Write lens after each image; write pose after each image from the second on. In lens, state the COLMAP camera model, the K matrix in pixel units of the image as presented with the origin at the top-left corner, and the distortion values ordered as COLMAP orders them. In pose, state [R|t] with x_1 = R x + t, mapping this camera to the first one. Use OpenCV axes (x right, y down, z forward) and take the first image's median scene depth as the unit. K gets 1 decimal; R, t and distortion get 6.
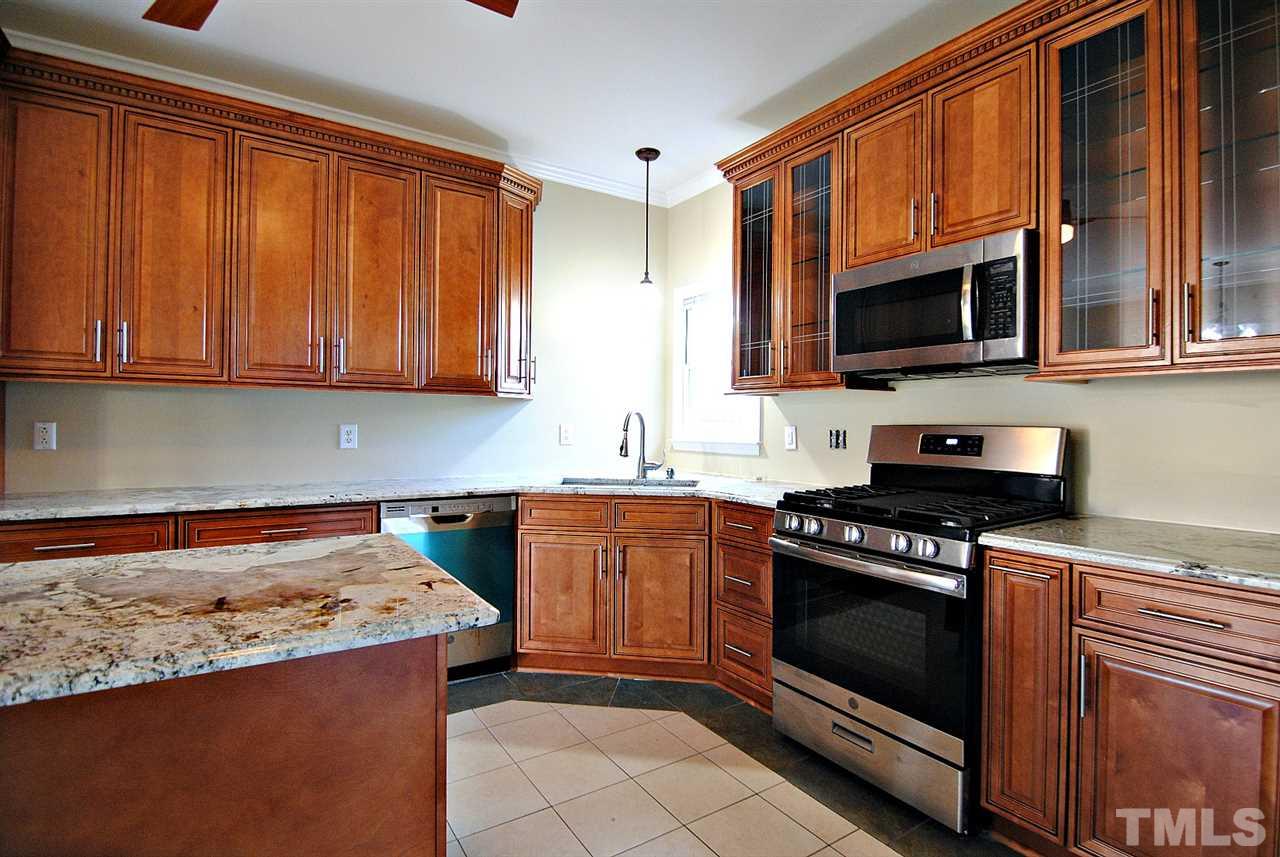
lens RADIAL K [[623.7, 0, 641.4], [0, 623.7, 425.8], [0, 0, 1]] dist [-0.002180, -0.012506]
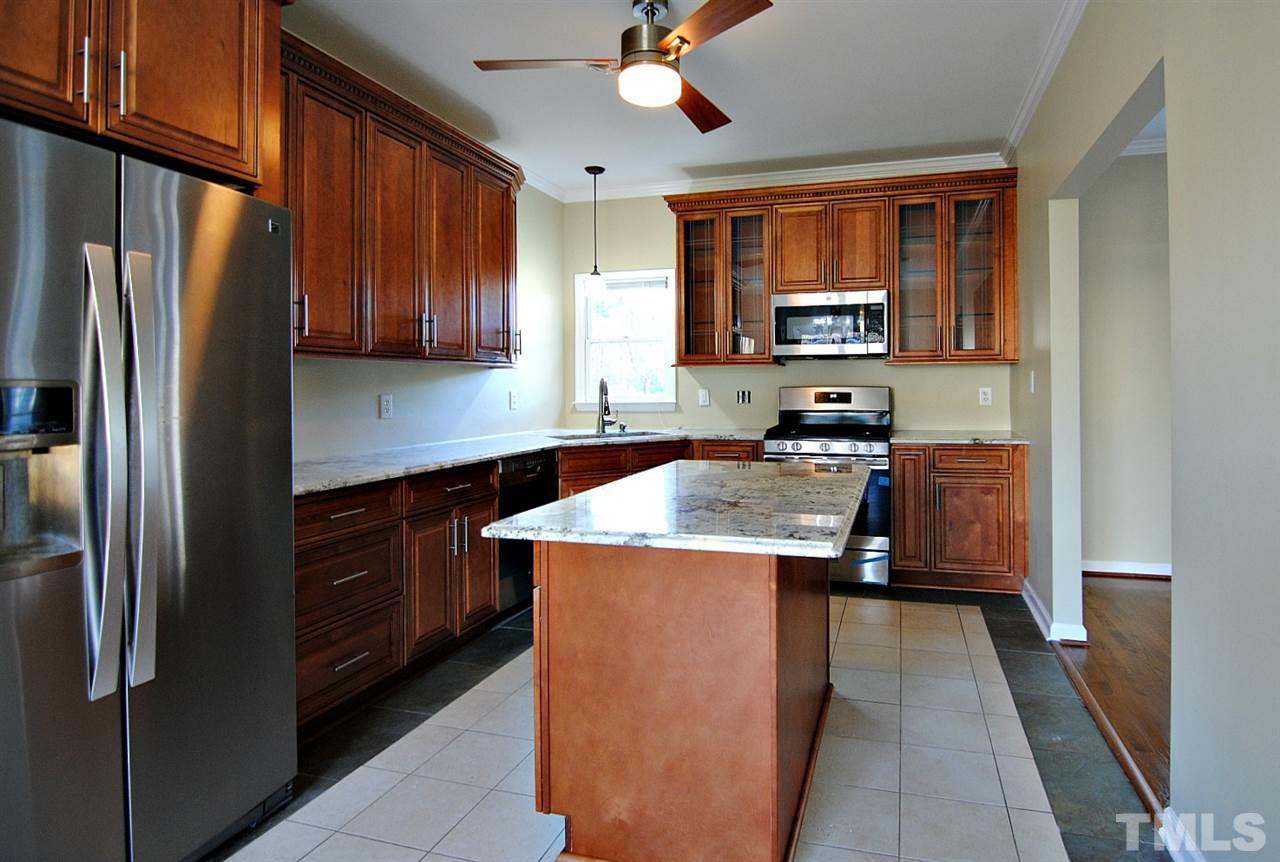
lens RADIAL K [[705.4, 0, 701.9], [0, 705.4, 388.2], [0, 0, 1]] dist [-0.000273, -0.013489]
pose [[0.751572, -0.015197, 0.659476, -0.918668], [0.015544, 0.999865, 0.005326, -0.010968], [-0.659468, 0.006248, 0.751707, -0.225719]]
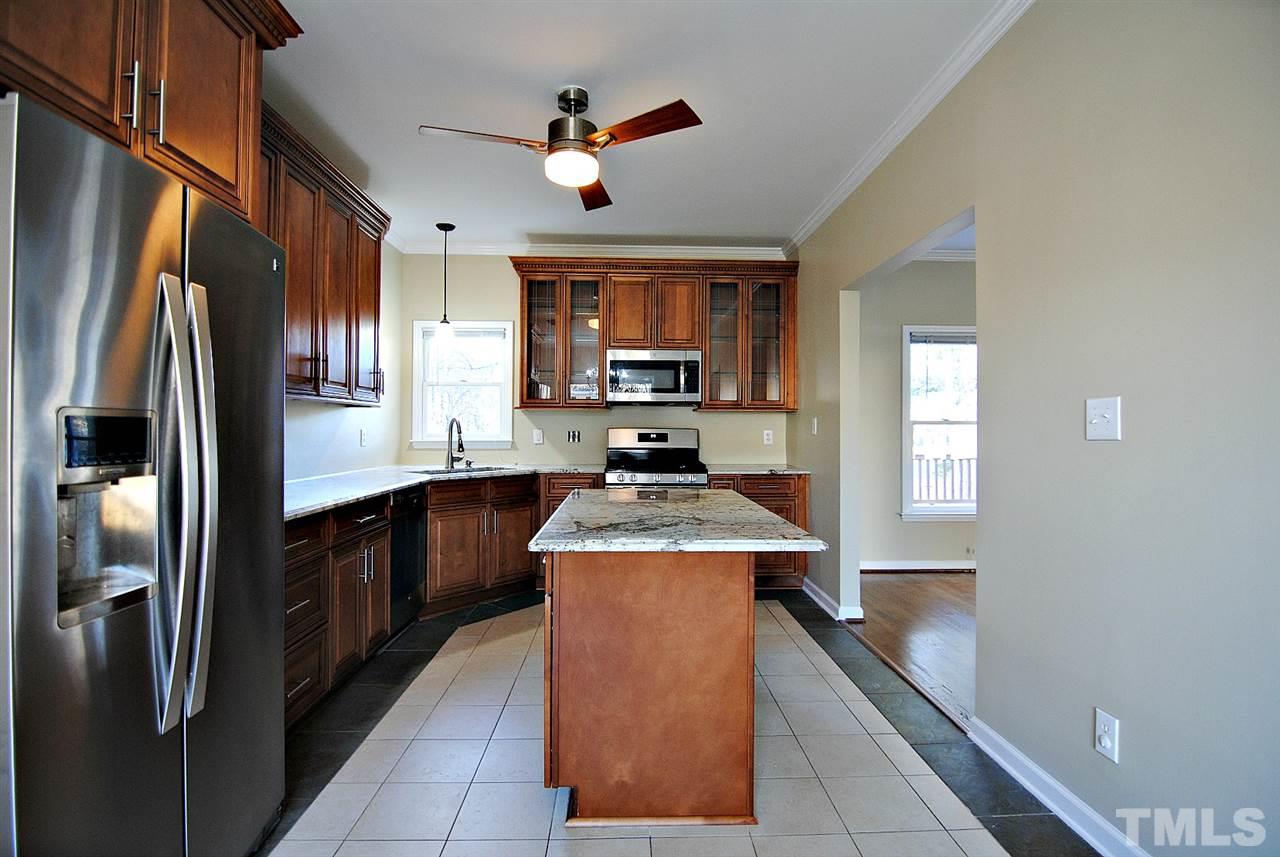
lens RADIAL K [[631.3, 0, 640.9], [0, 631.3, 426.4], [0, 0, 1]] dist [-0.000092, -0.015409]
pose [[0.515886, -0.002962, 0.856652, -1.138450], [0.003267, 0.999994, 0.001490, -0.009217], [-0.856651, 0.002030, 0.515892, -0.073698]]
